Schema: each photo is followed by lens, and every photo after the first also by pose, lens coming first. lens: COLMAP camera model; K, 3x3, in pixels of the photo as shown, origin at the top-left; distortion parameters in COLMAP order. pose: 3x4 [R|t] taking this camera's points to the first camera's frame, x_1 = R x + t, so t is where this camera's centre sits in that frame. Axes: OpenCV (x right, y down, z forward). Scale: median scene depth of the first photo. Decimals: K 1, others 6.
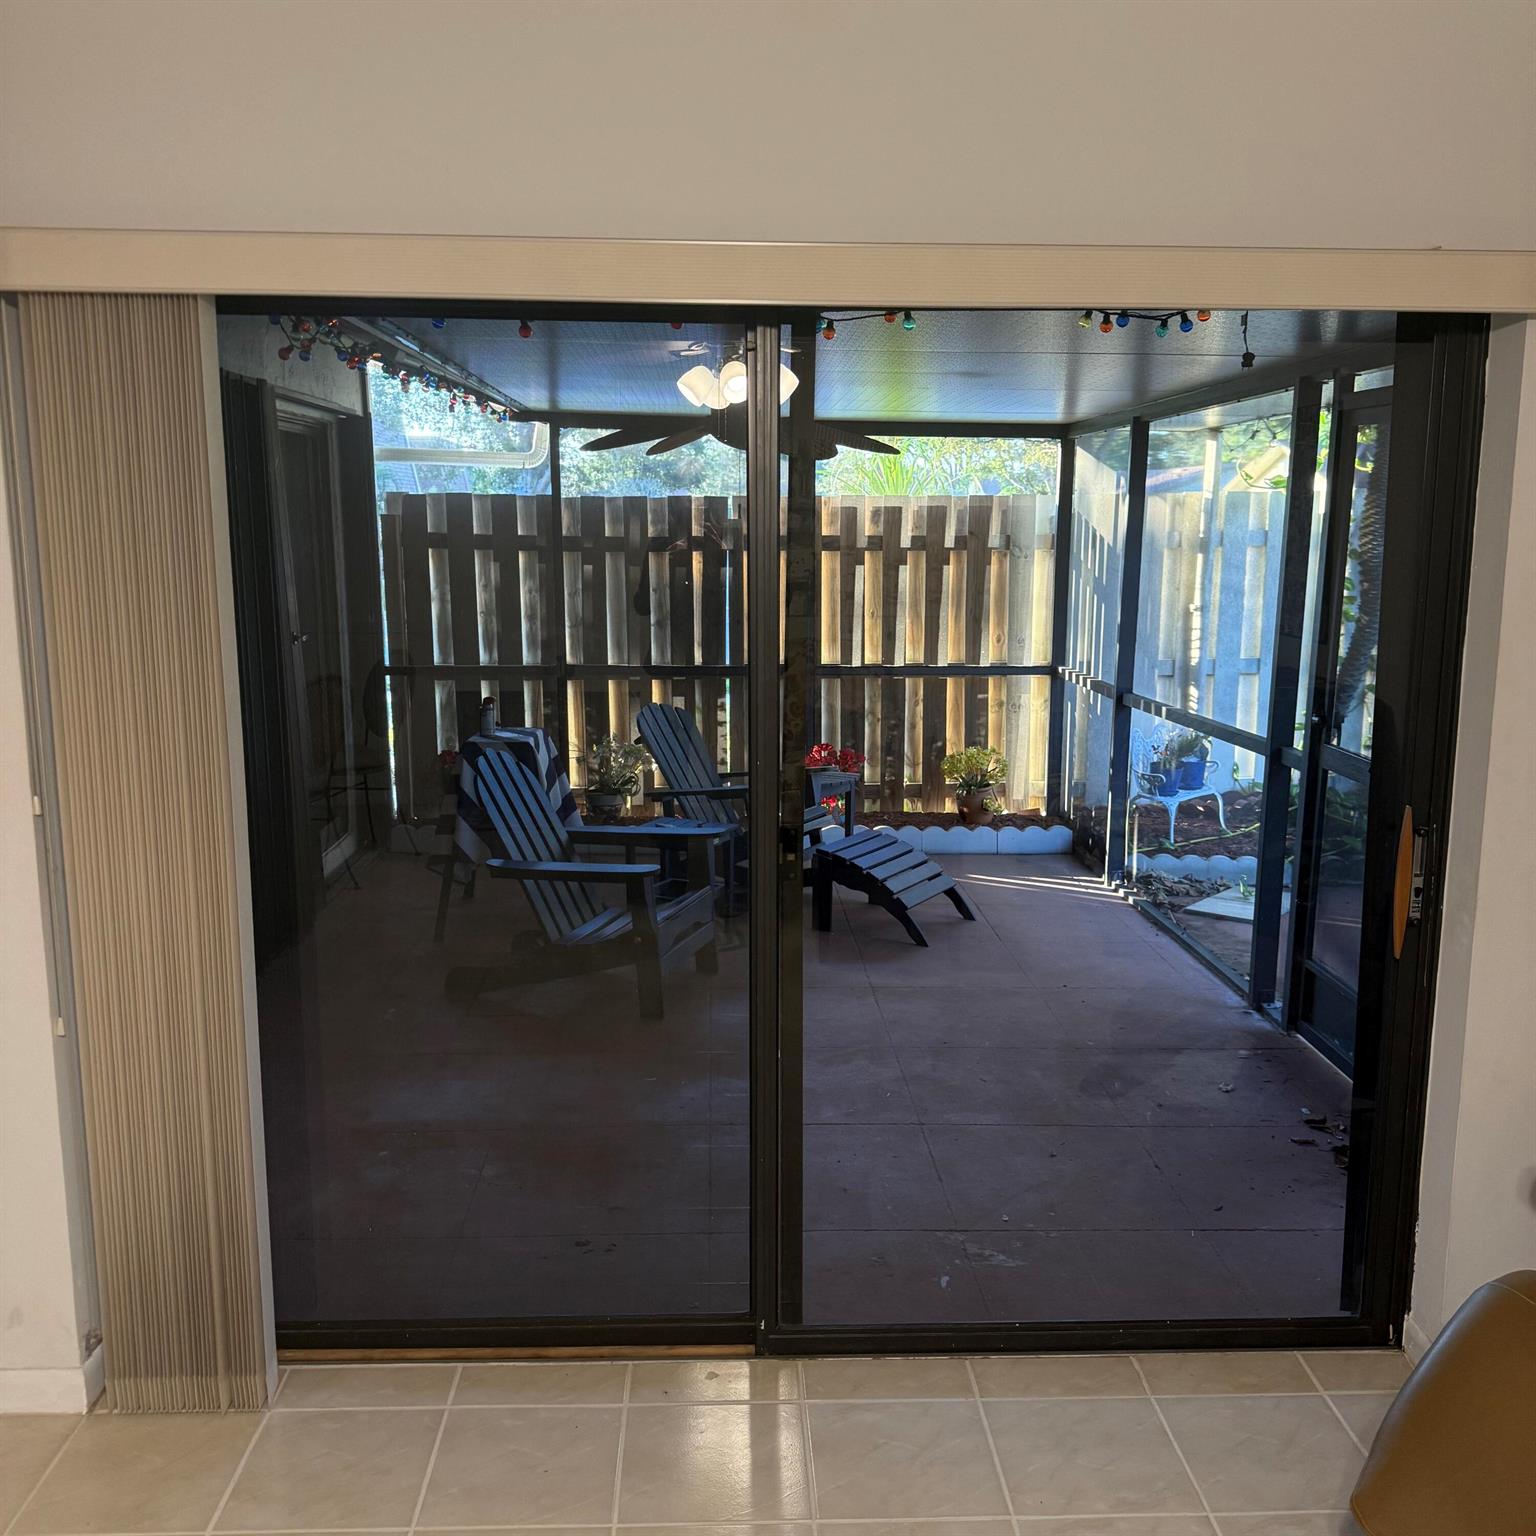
lens RADIAL K [[1435.4, 0, 764.2], [0, 1435.4, 778.8], [0, 0, 1]] dist [0.059542, -0.063809]
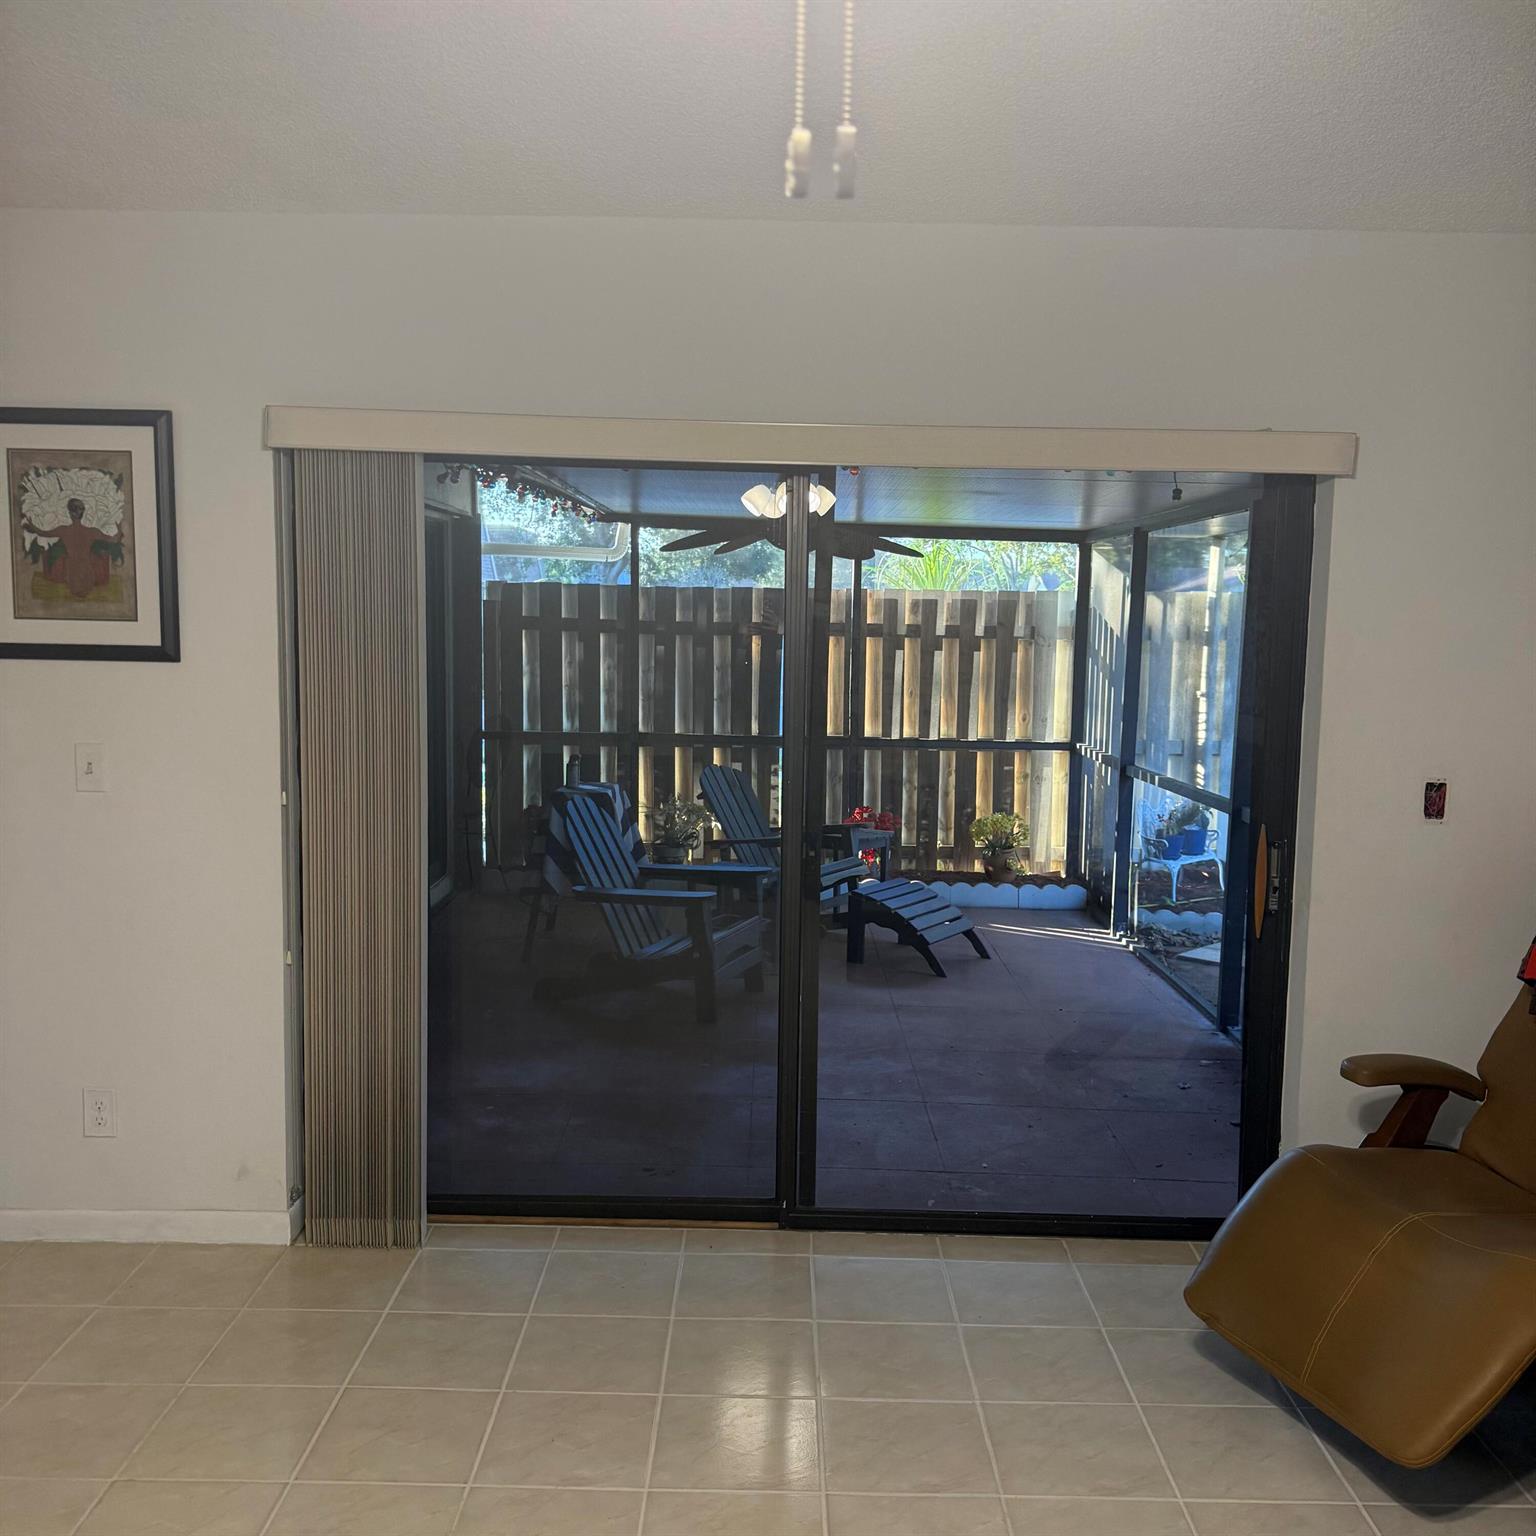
lens RADIAL K [[1451.1, 0, 763.2], [0, 1451.1, 771.6], [0, 0, 1]] dist [0.003887, 0.005735]
pose [[0.998846, 0.020678, -0.043352, 0.011084], [-0.023516, 0.997542, -0.066013, 0.025091], [0.041880, 0.066956, 0.996877, -0.137773]]
